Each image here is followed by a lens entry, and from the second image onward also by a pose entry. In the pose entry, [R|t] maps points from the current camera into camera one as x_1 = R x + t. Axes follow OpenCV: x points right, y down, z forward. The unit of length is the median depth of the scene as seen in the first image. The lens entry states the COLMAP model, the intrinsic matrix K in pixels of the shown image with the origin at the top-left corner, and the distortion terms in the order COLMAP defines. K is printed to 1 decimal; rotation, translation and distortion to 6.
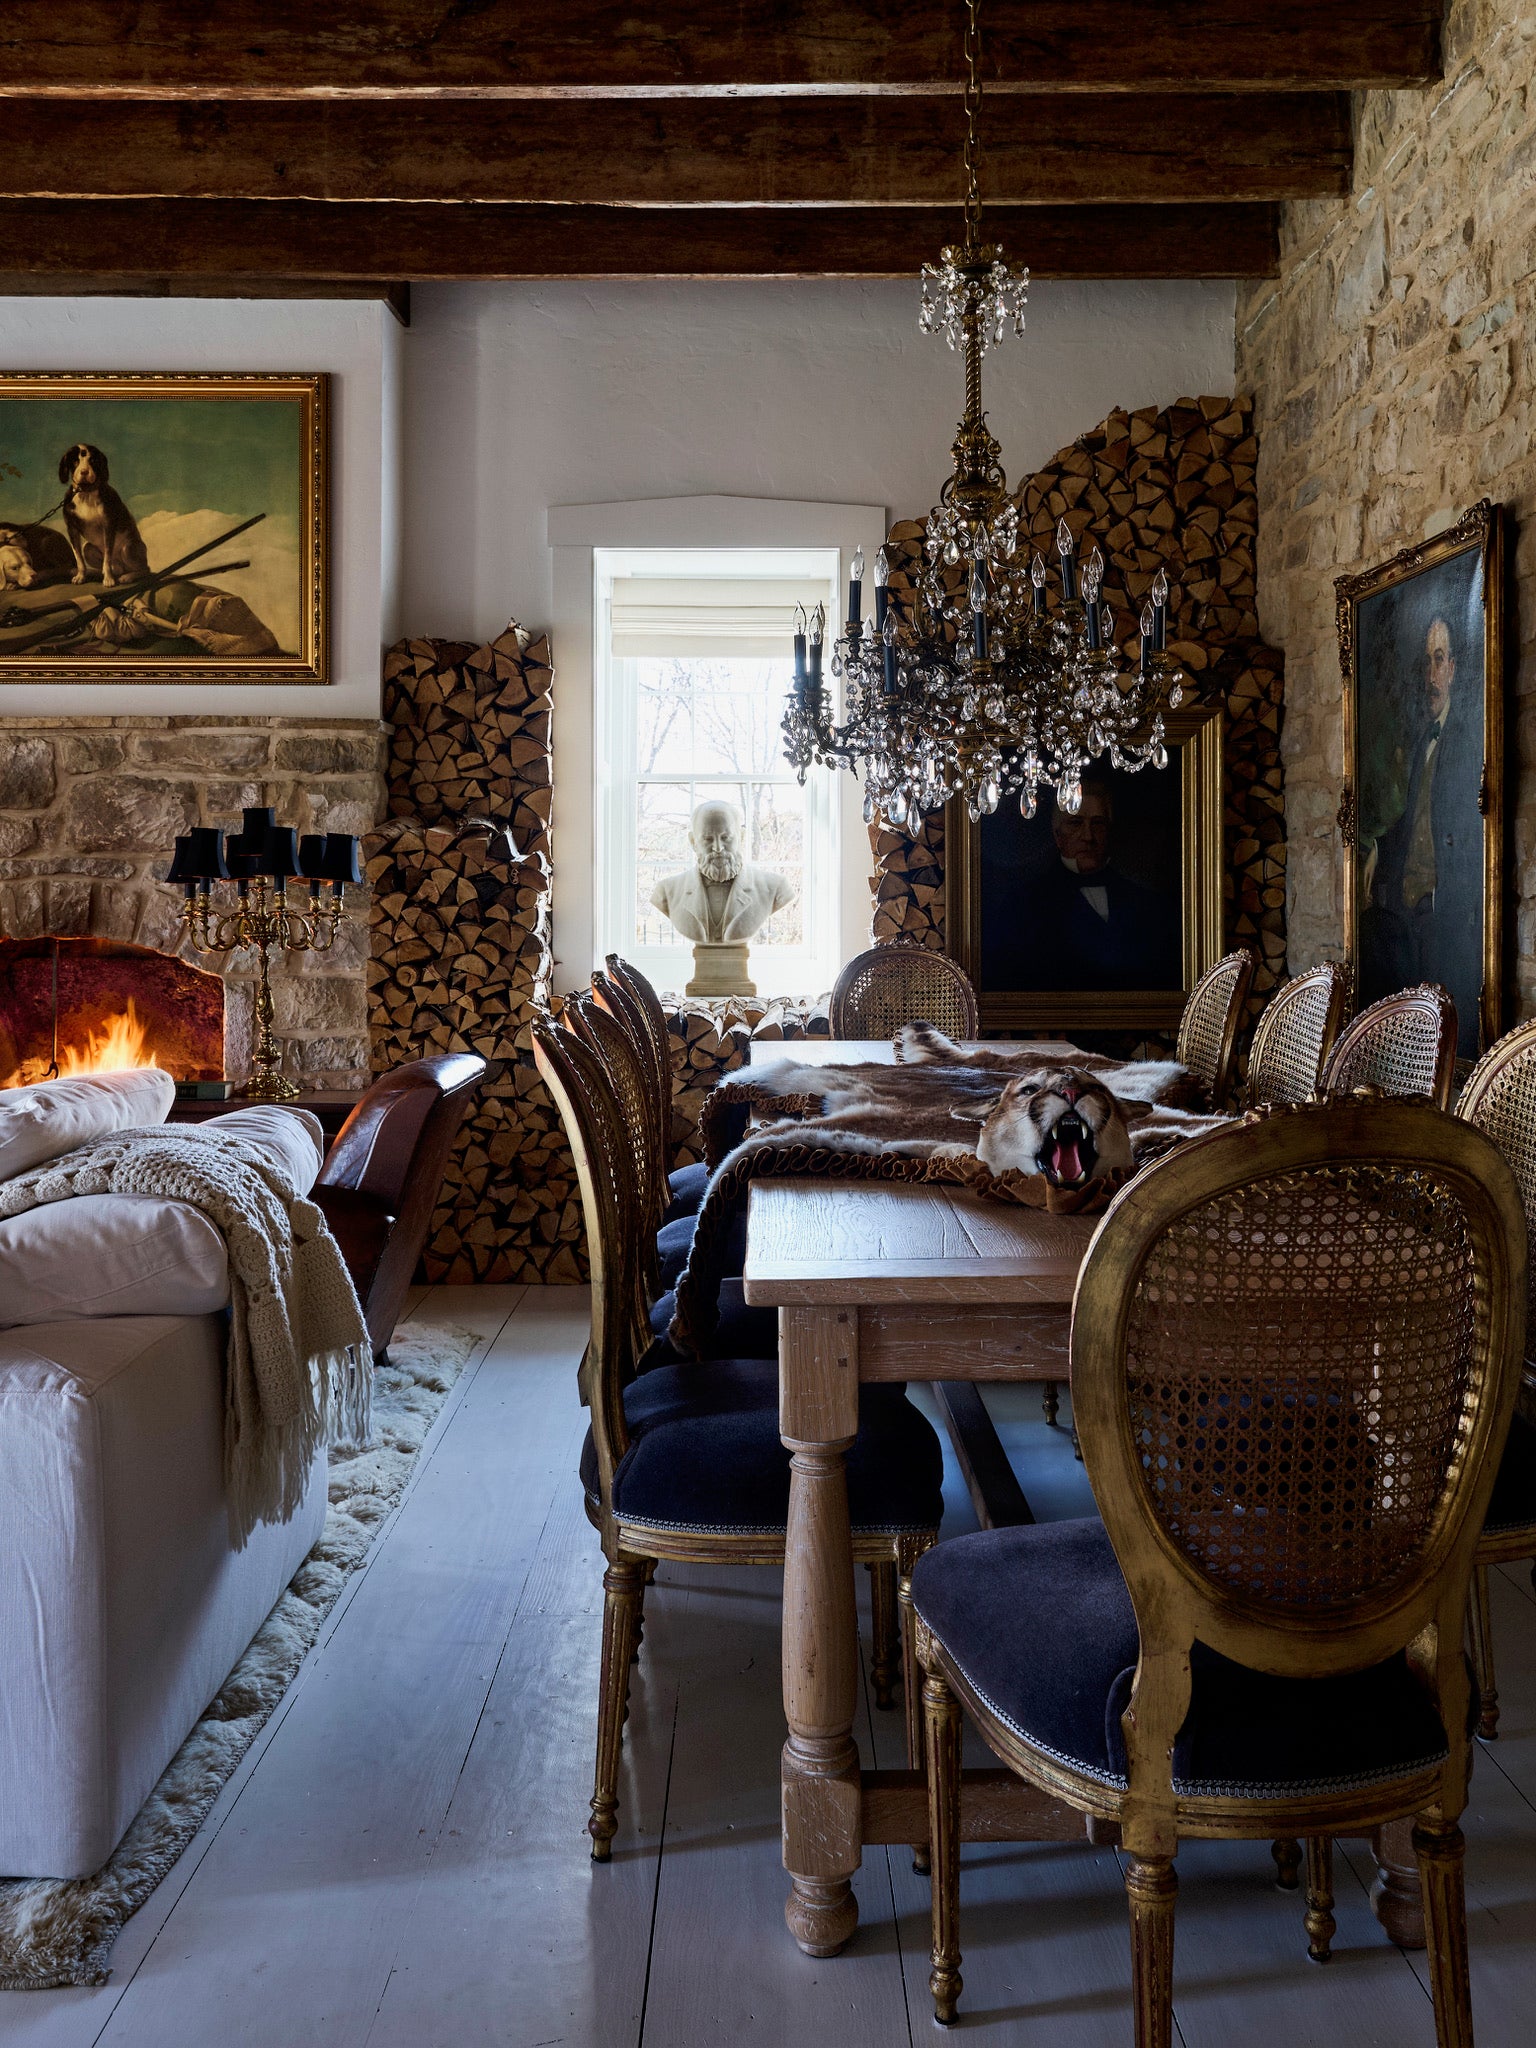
lens RADIAL K [[1755.6, 0, 783.4], [0, 1755.6, 834.8], [0, 0, 1]] dist [0.014613, -0.022385]
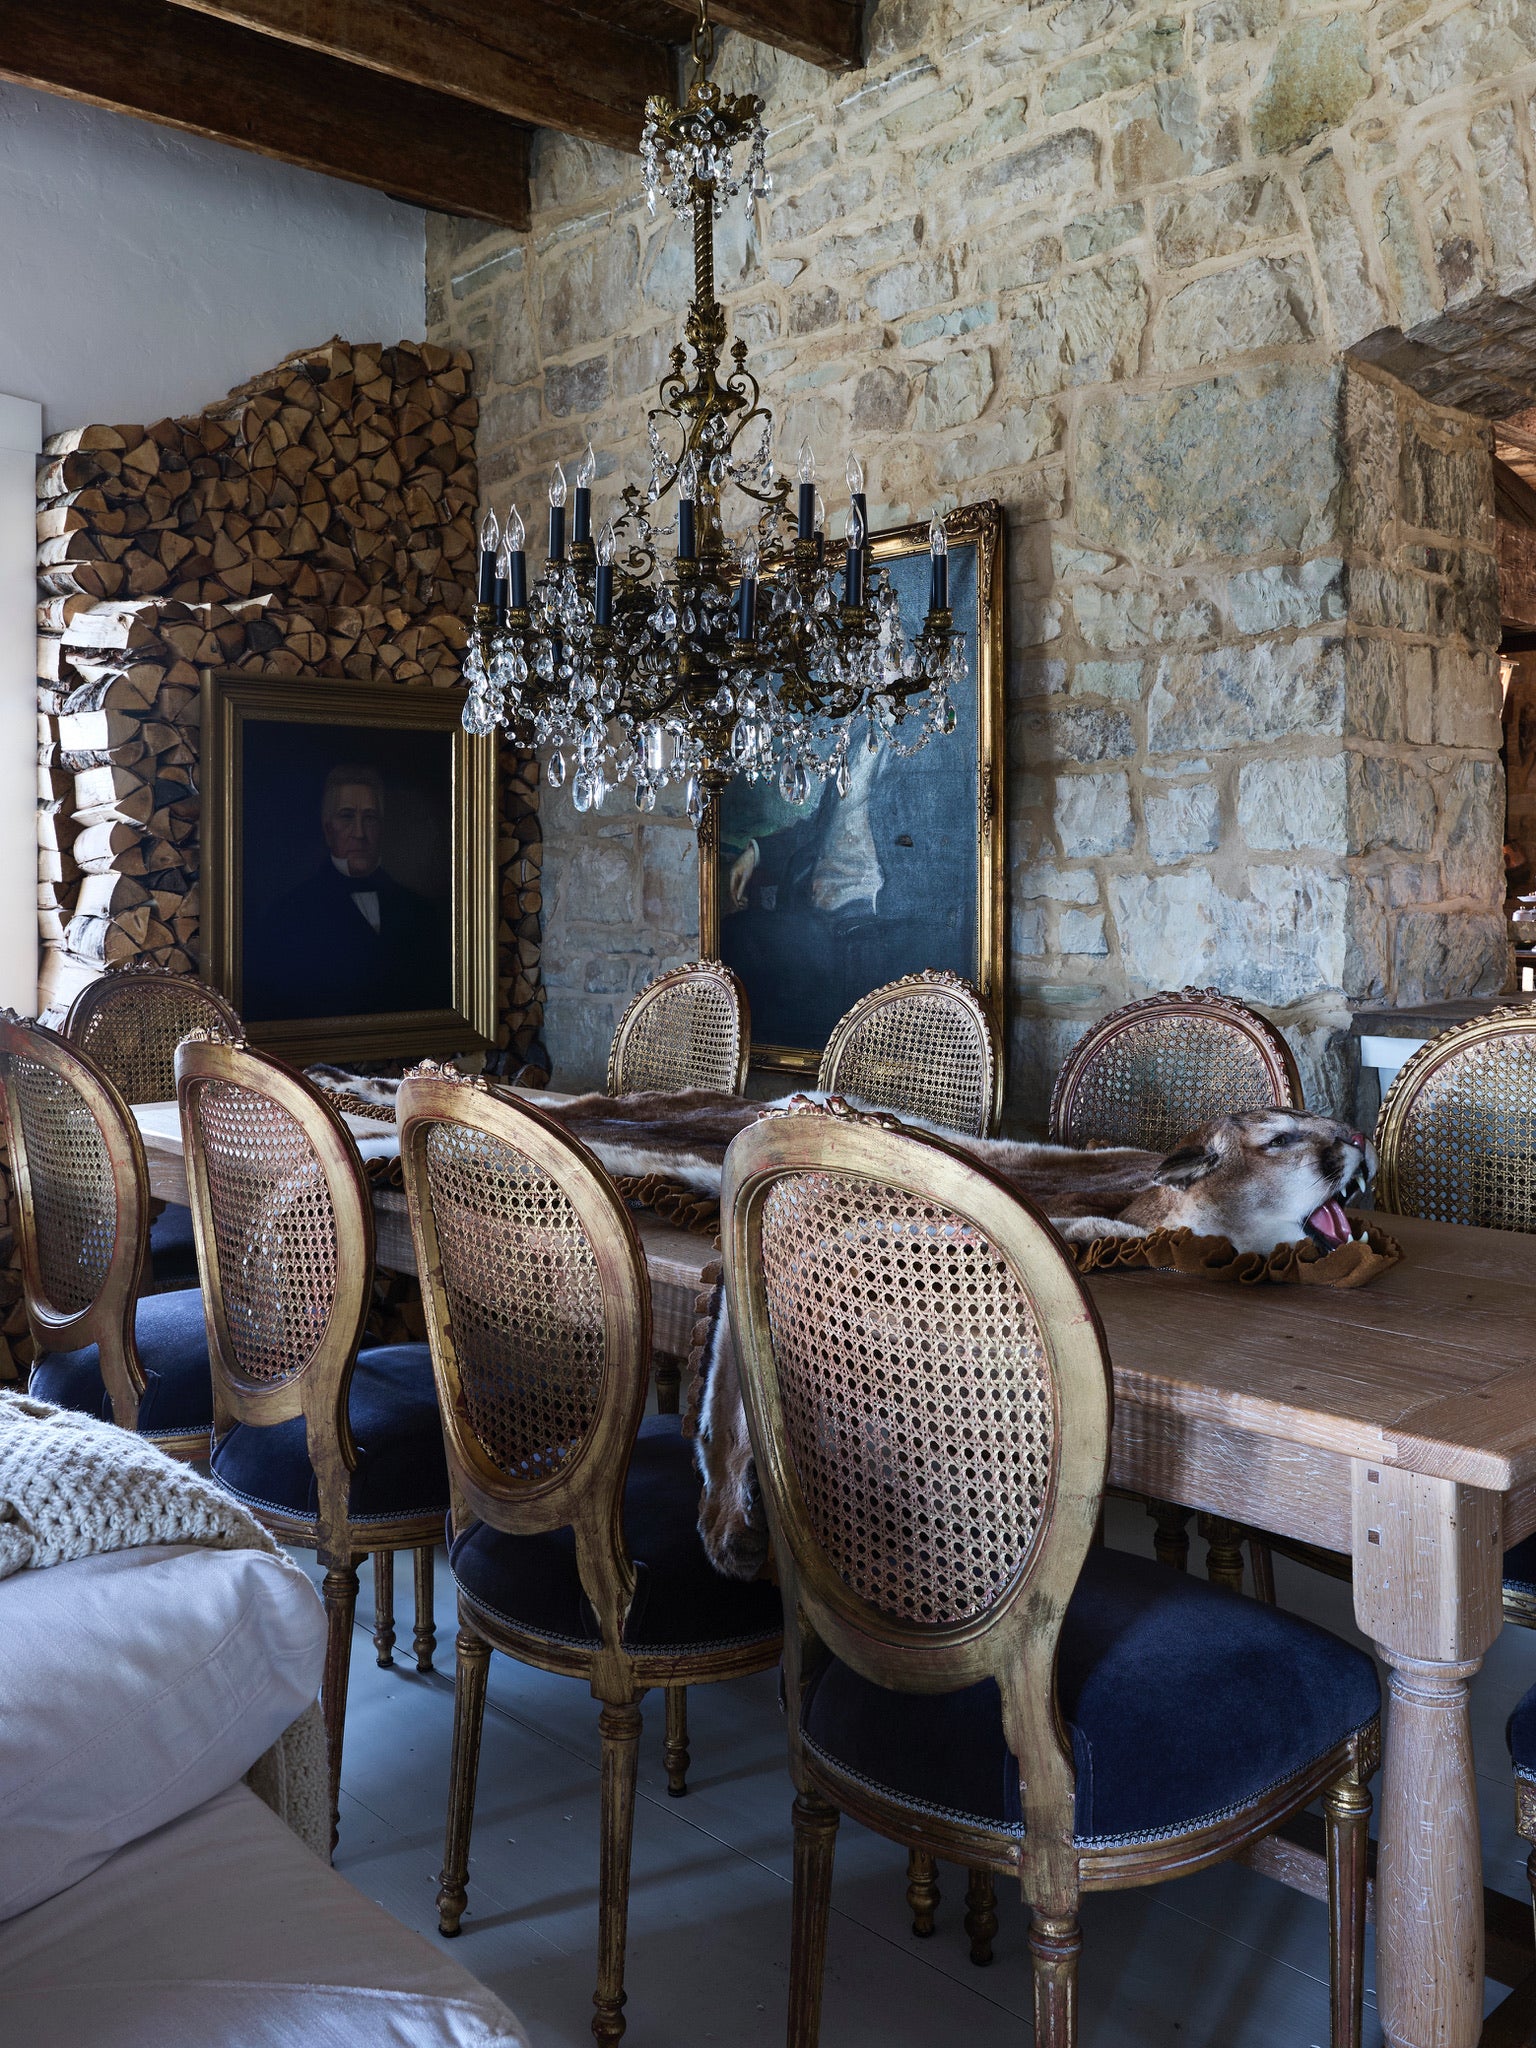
lens RADIAL K [[1755.6, 0, 783.4], [0, 1755.6, 834.8], [0, 0, 1]] dist [0.014613, -0.022385]
pose [[0.742759, 0.013404, 0.669425, -0.225091], [-0.011878, 0.999906, -0.006842, 0.004902], [-0.669454, -0.002869, 0.742848, 0.214845]]
